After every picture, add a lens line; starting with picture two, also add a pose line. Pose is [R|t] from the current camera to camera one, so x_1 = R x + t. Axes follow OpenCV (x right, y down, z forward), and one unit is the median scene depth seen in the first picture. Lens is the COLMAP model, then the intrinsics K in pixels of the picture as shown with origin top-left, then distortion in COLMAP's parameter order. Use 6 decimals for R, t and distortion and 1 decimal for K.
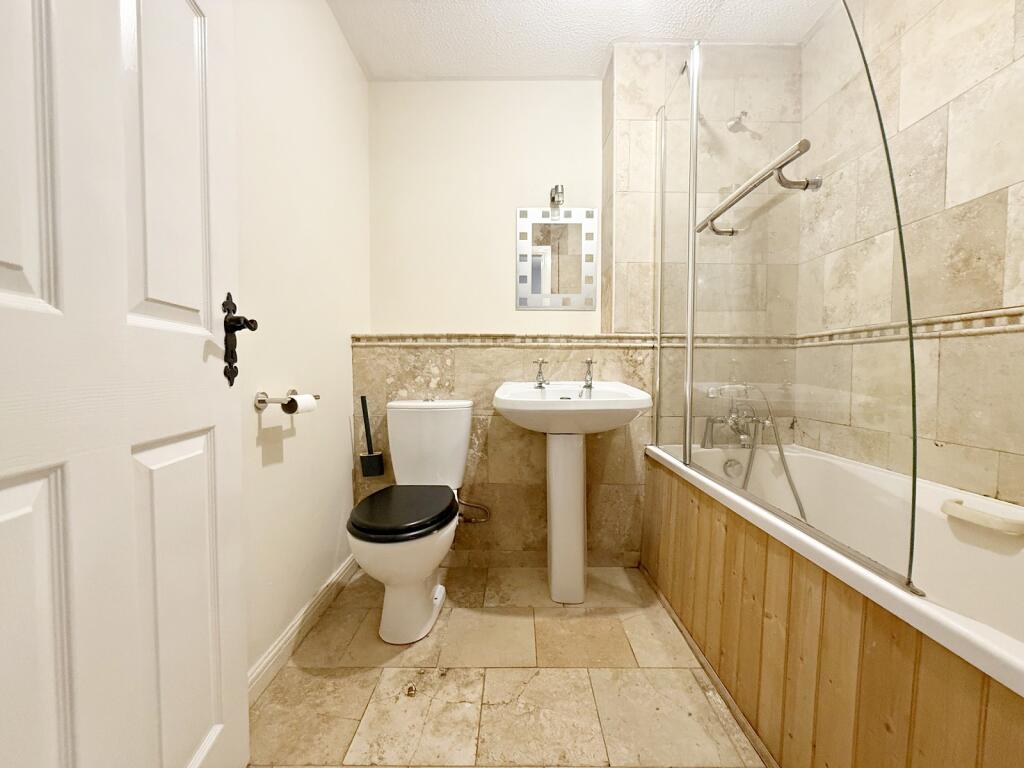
lens RADIAL K [[409.1, 0, 512.0], [0, 409.1, 384.0], [0, 0, 1]] dist [0.000115, 0.000050]
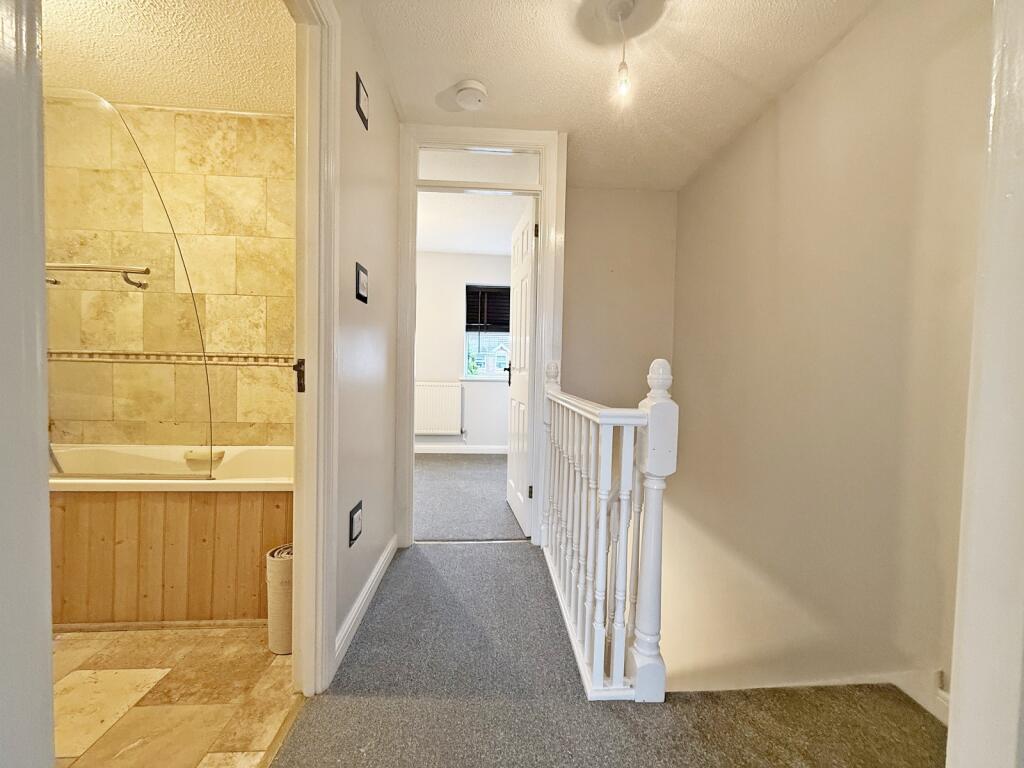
lens RADIAL K [[409.1, 0, 512.0], [0, 409.1, 384.0], [0, 0, 1]] dist [0.000115, 0.000050]
pose [[-0.064947, -0.035165, 0.997269, -0.718998], [0.011421, 0.999287, 0.035980, -0.063989], [-0.997823, 0.013726, -0.064499, -0.301576]]
